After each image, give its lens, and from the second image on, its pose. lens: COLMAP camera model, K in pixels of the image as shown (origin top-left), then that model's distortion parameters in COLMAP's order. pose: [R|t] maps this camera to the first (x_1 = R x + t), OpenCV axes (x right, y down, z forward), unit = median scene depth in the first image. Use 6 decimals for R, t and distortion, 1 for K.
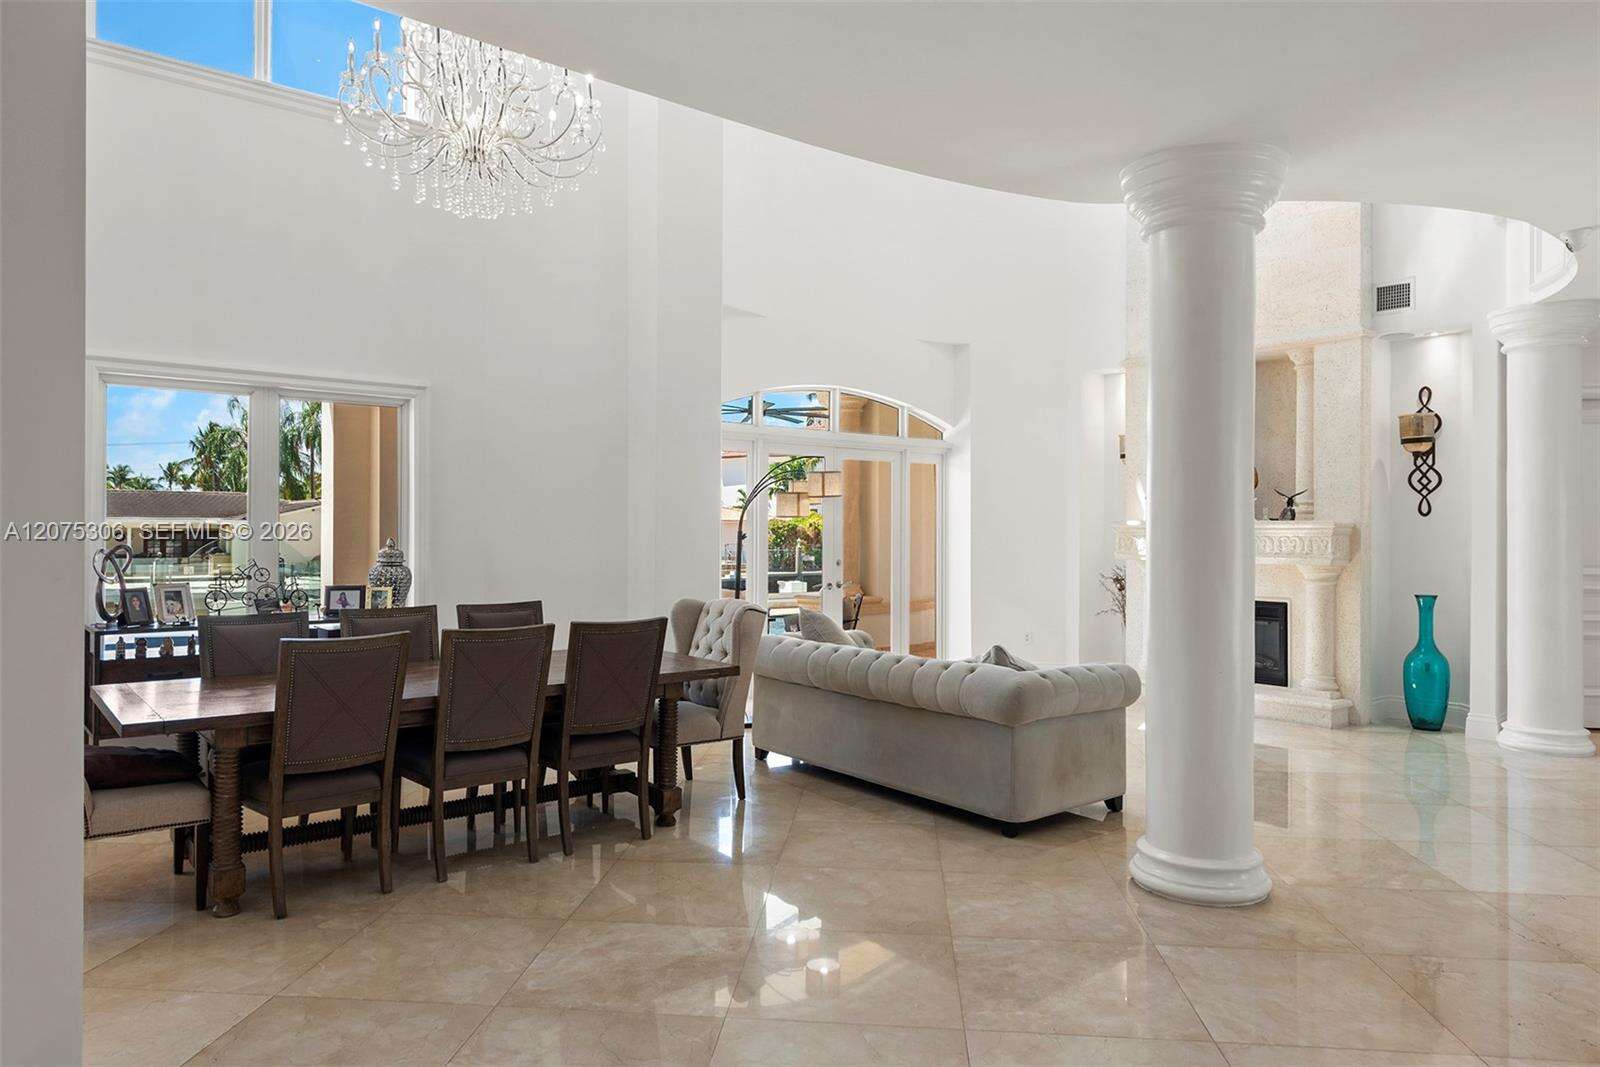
lens RADIAL K [[1067.2, 0, 798.4], [0, 1067.2, 526.1], [0, 0, 1]] dist [0.027757, 0.000071]
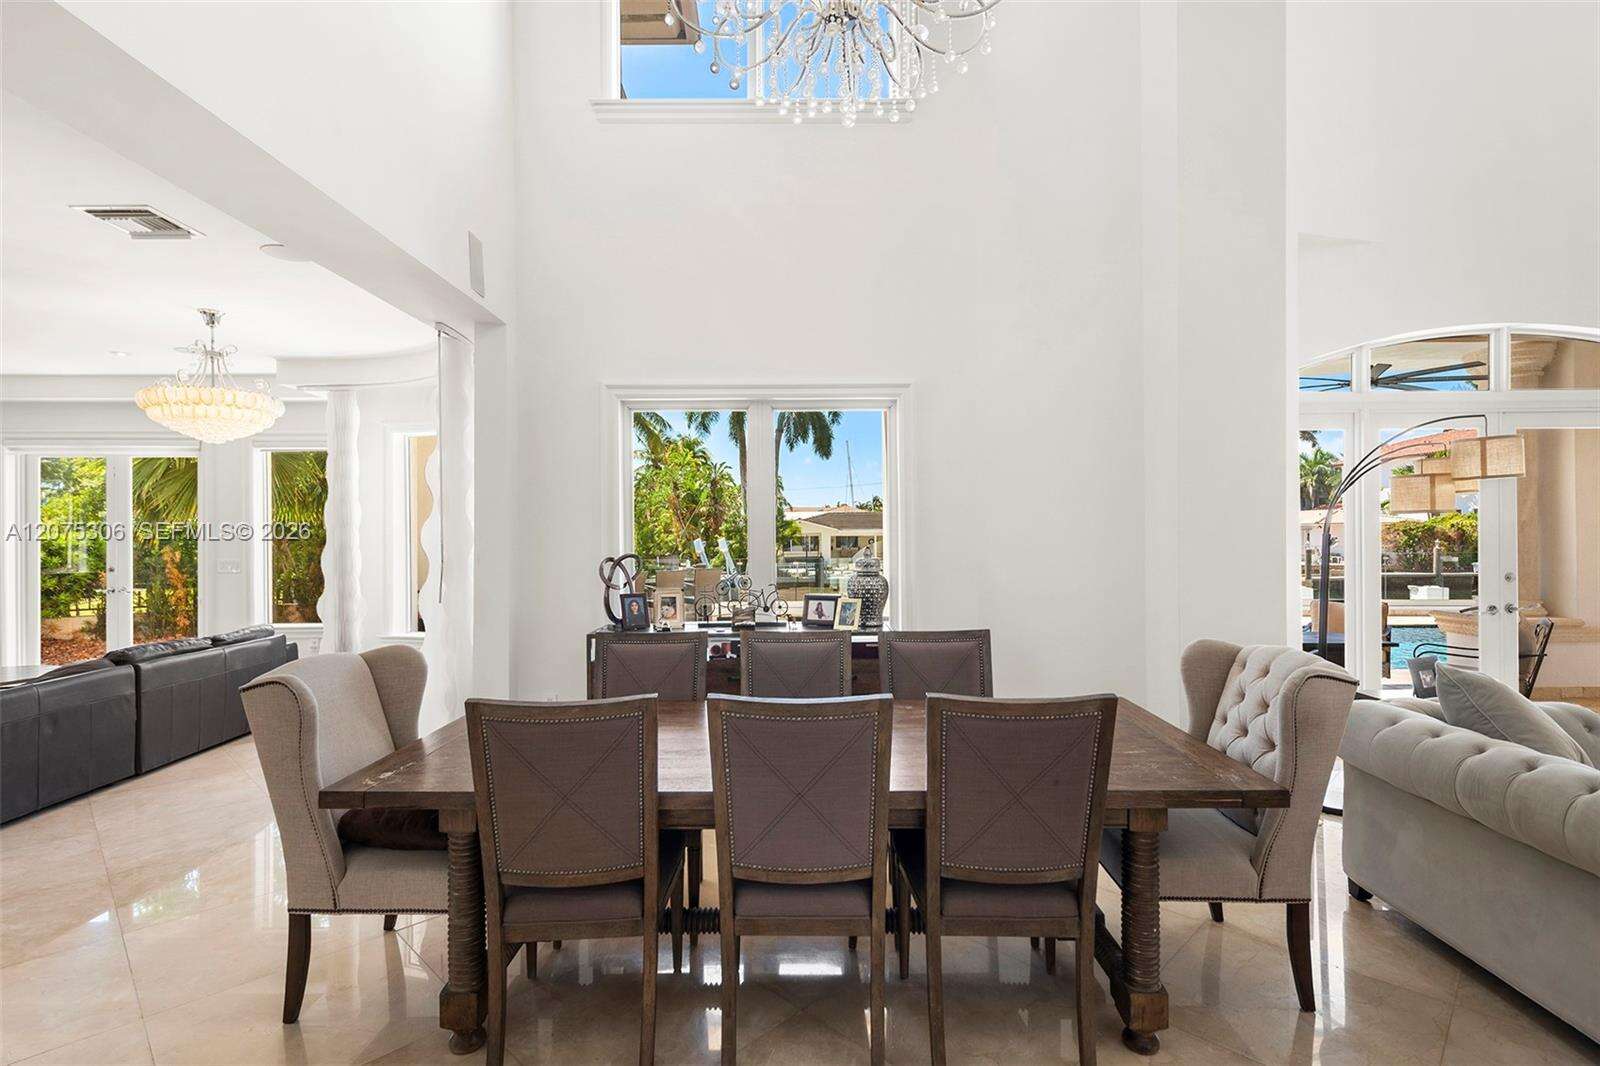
lens RADIAL K [[763.9, 0, 795.9], [0, 763.9, 531.8], [0, 0, 1]] dist [0.005394, 0.000839]
pose [[0.767292, -0.012810, -0.641170, 0.002041], [0.012702, 0.999908, -0.004777, 0.000835], [0.641173, -0.004479, 0.767384, 0.385641]]
